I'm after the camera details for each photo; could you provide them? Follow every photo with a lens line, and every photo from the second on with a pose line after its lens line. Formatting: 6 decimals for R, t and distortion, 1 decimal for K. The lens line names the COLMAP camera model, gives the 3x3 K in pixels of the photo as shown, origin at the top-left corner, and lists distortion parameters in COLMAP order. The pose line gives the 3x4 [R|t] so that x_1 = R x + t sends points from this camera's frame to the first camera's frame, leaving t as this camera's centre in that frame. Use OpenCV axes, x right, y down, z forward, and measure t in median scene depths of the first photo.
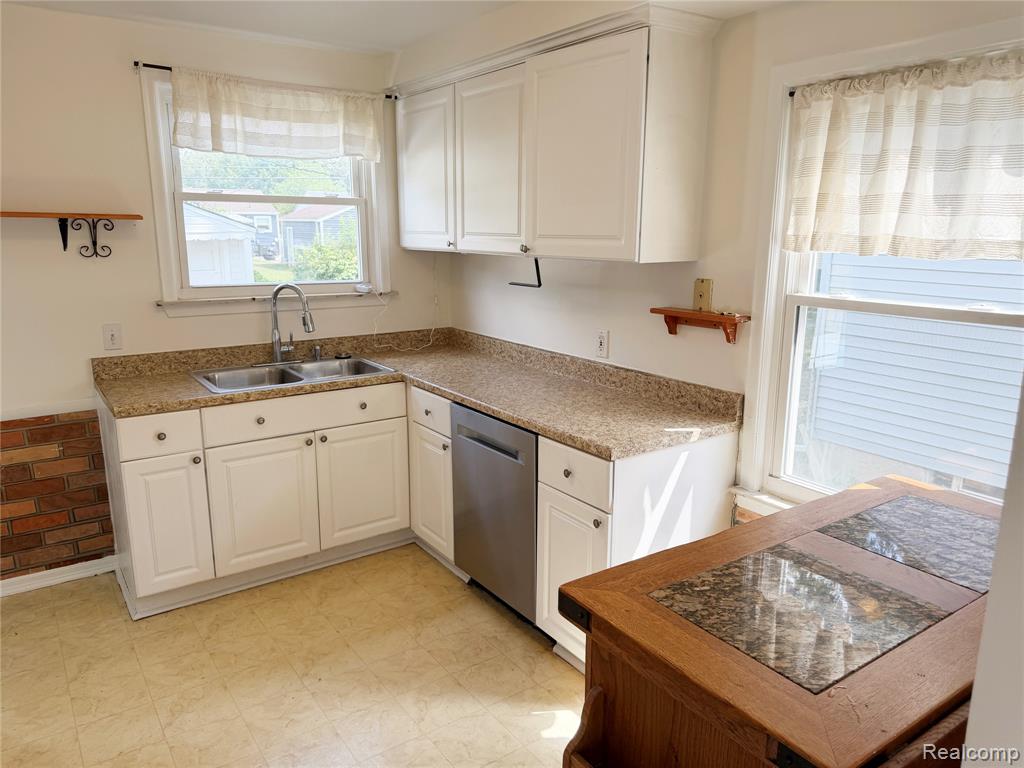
lens RADIAL K [[729.8, 0, 512.0], [0, 729.8, 384.0], [0, 0, 1]] dist [0.003160, -0.092651]
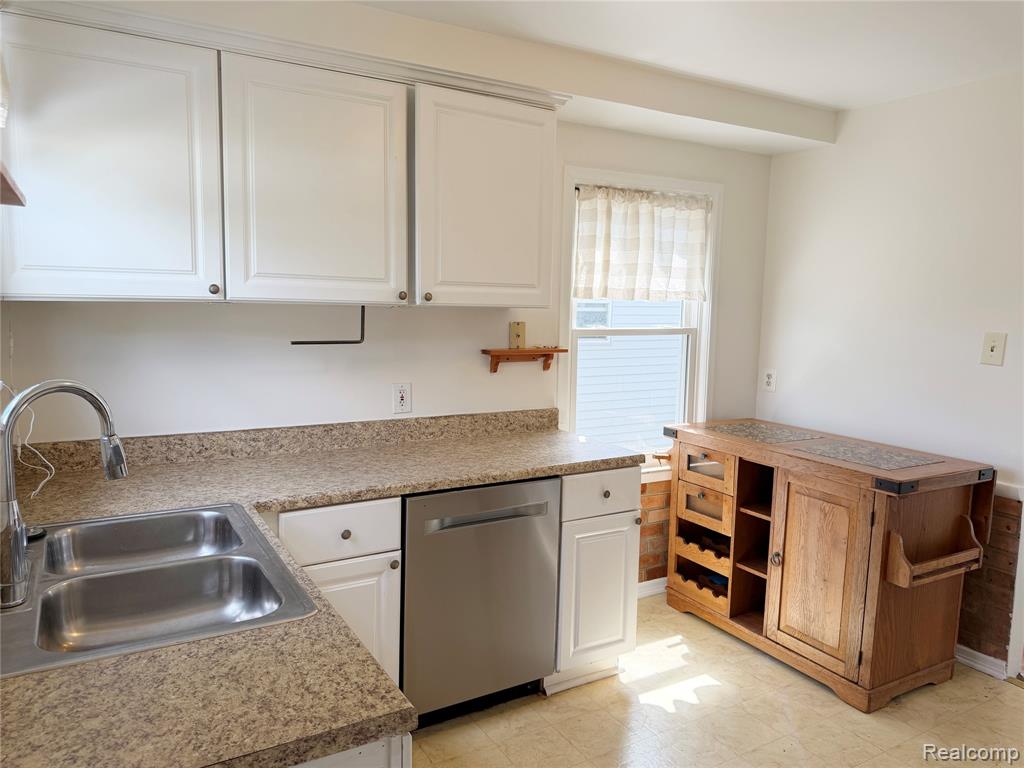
lens RADIAL K [[713.1, 0, 512.0], [0, 713.1, 384.0], [0, 0, 1]] dist [0.003087, 0.000663]
pose [[0.056375, -0.115184, 0.991743, -0.895205], [0.188868, 0.976618, 0.102691, -0.163558], [-0.980383, 0.181520, 0.076812, 0.920712]]
